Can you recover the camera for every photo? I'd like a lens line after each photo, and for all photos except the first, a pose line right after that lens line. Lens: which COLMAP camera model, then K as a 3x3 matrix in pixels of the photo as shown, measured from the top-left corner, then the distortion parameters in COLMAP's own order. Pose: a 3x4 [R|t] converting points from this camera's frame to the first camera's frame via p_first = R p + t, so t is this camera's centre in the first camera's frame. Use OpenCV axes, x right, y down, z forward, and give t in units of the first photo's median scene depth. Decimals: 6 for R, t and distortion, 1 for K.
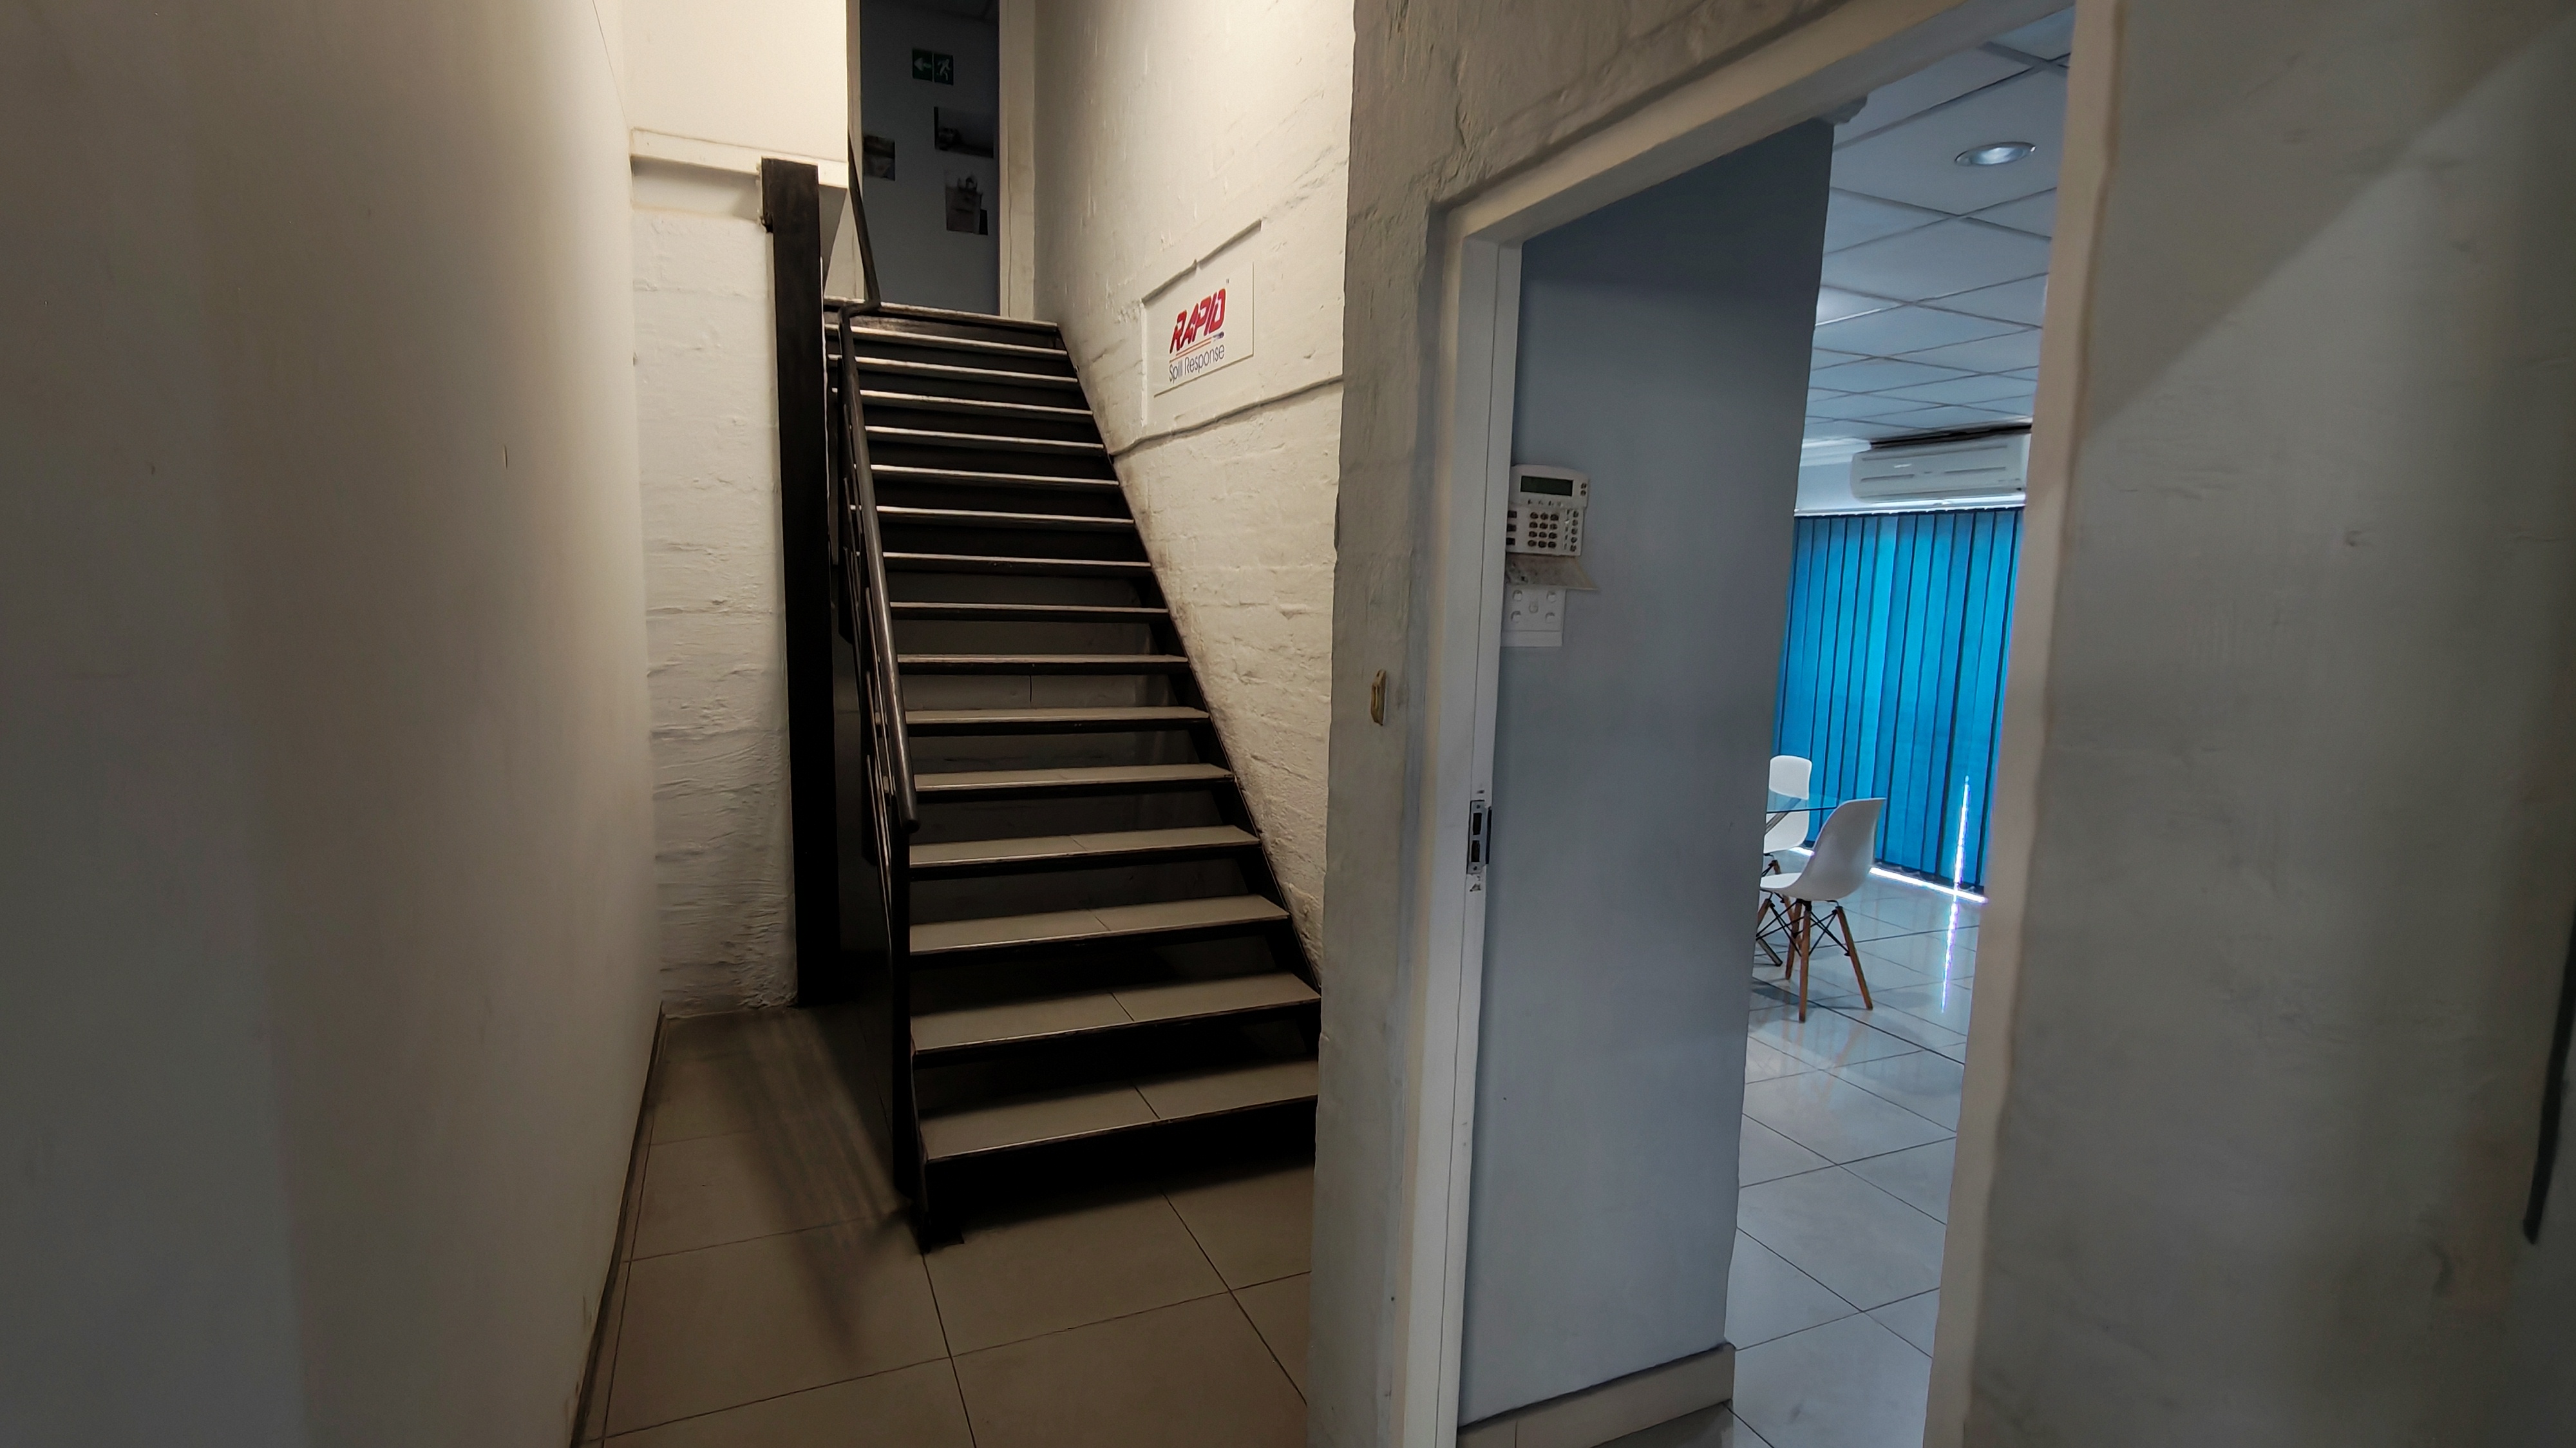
lens RADIAL K [[1179.8, 0, 1283.9], [0, 1179.8, 726.2], [0, 0, 1]] dist [0.000916, -0.001462]
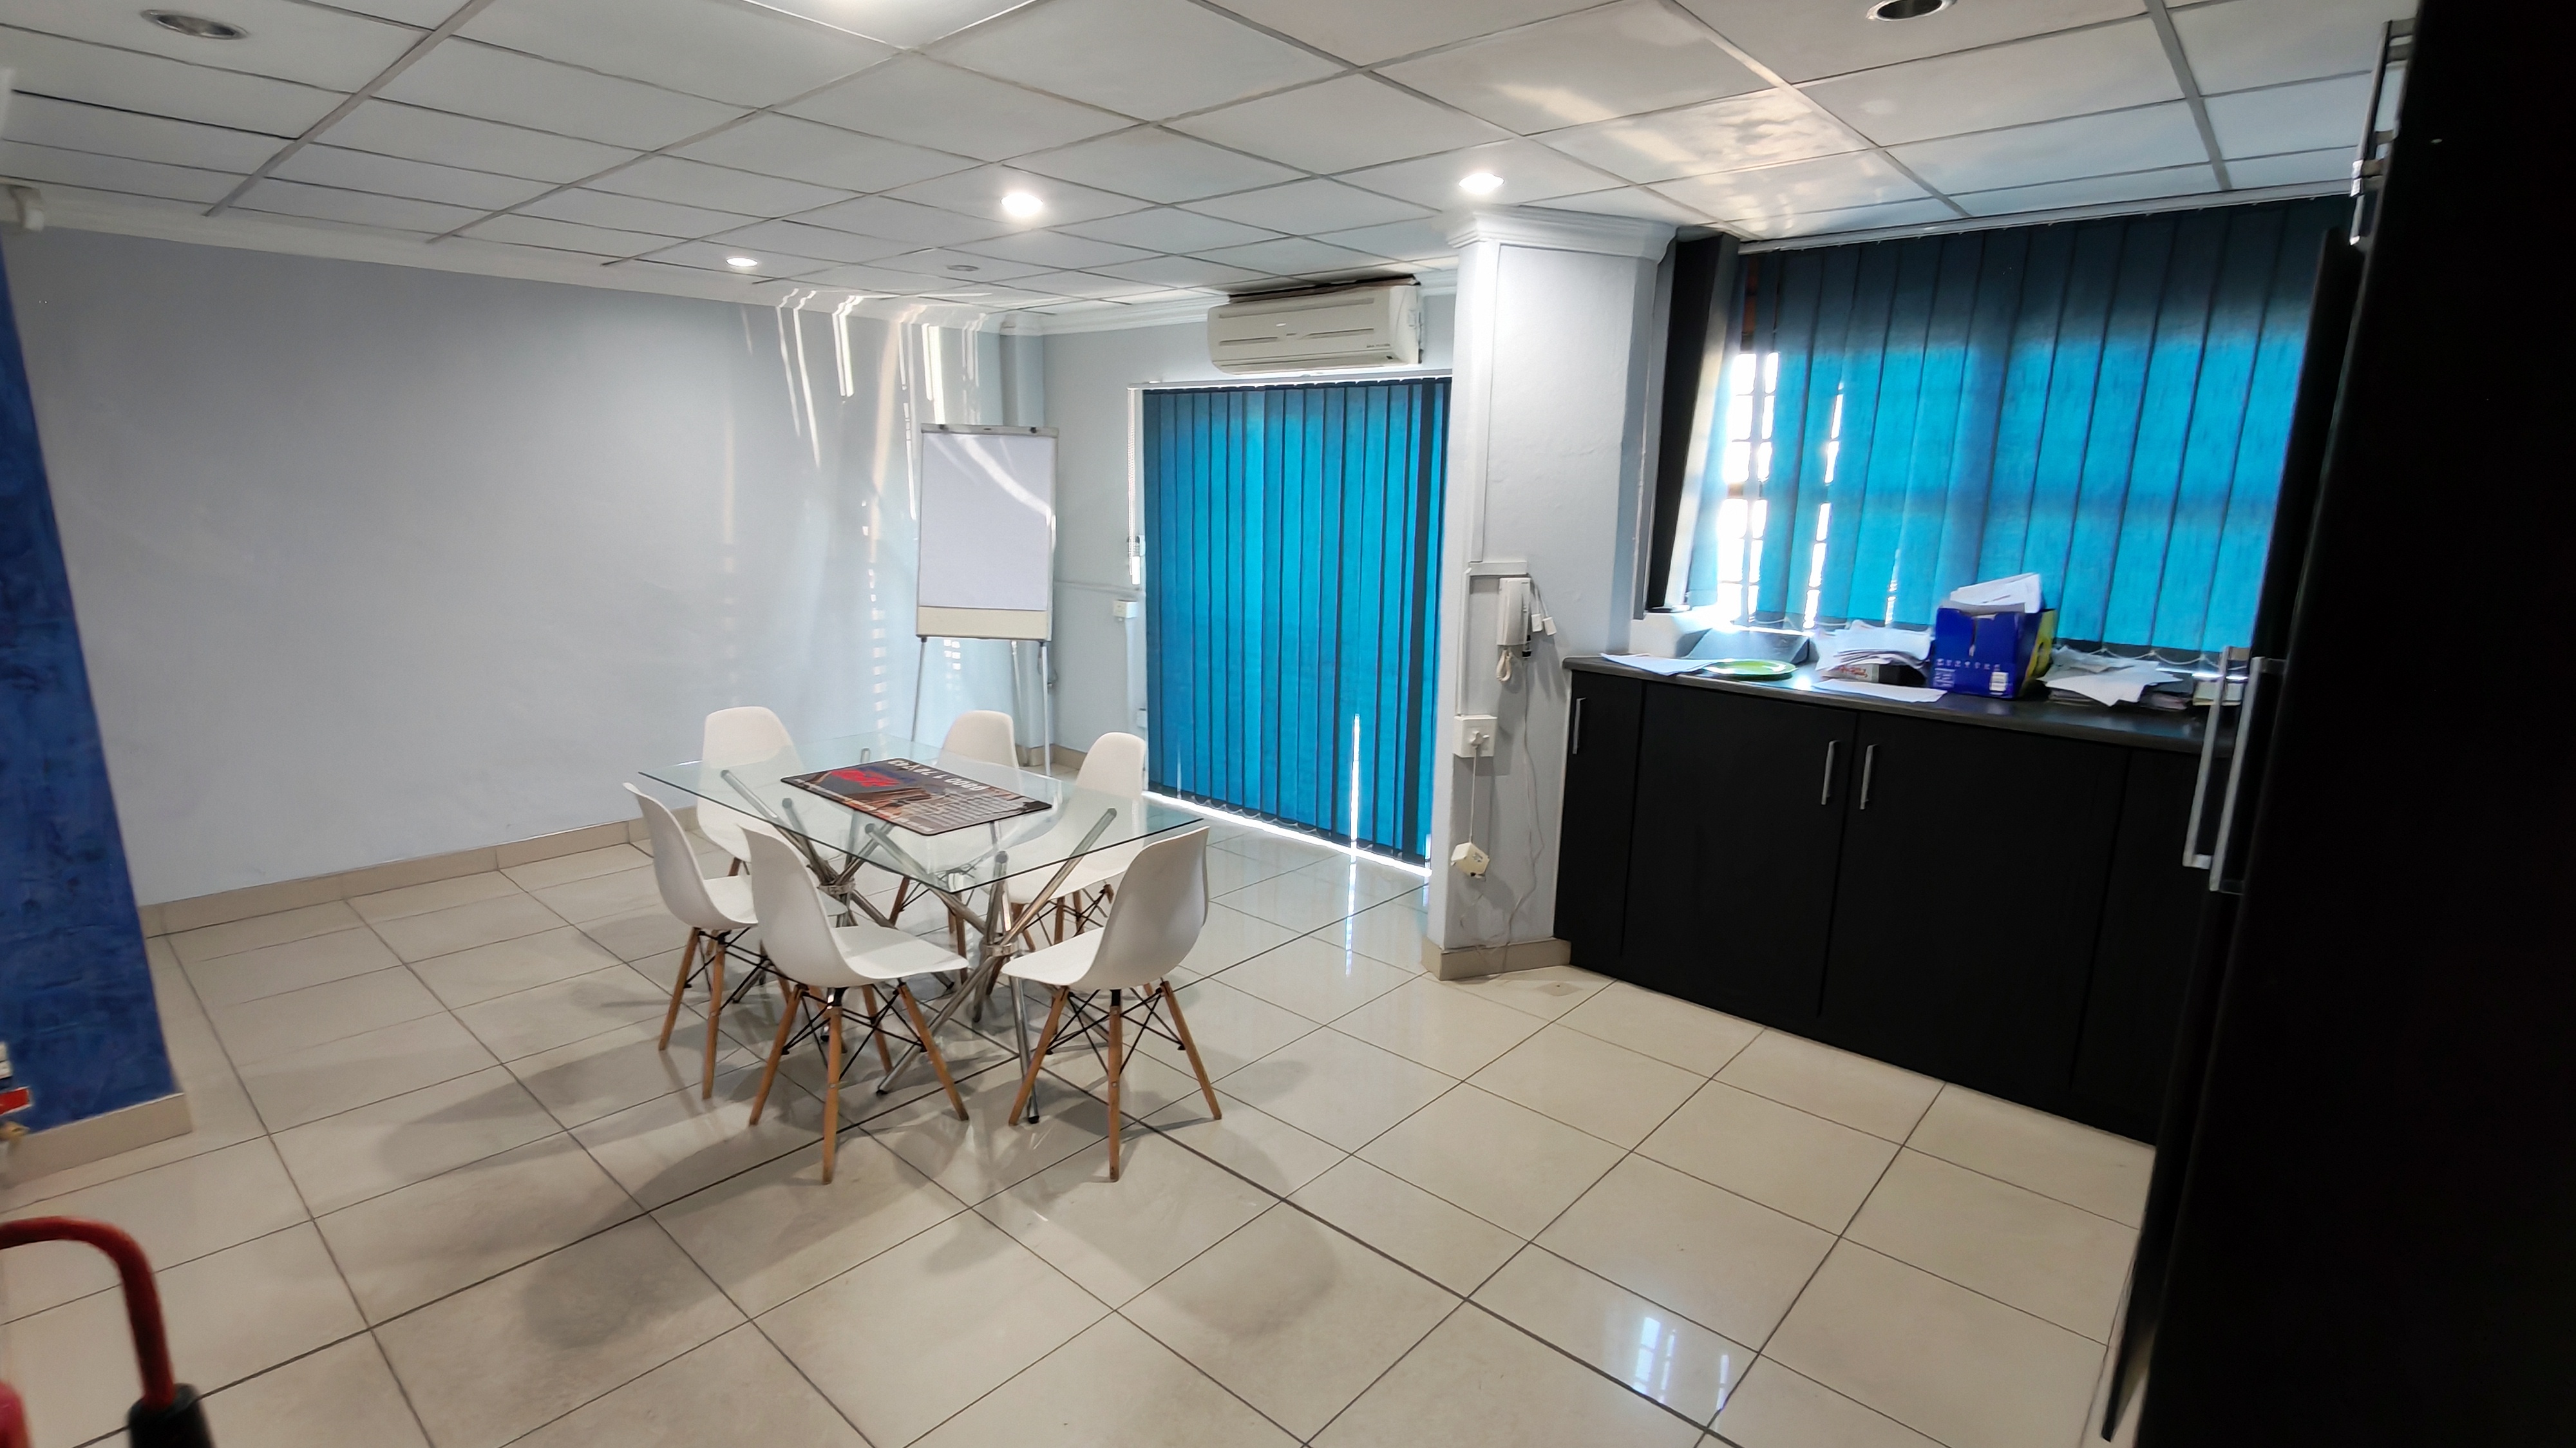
lens RADIAL K [[1179.8, 0, 1285.6], [0, 1179.8, 729.1], [0, 0, 1]] dist [0.000916, -0.001462]
pose [[0.912240, -0.113617, 0.393586, 0.199246], [0.069531, 0.989772, 0.124564, -0.051383], [-0.403713, -0.086266, 0.910809, 0.256331]]
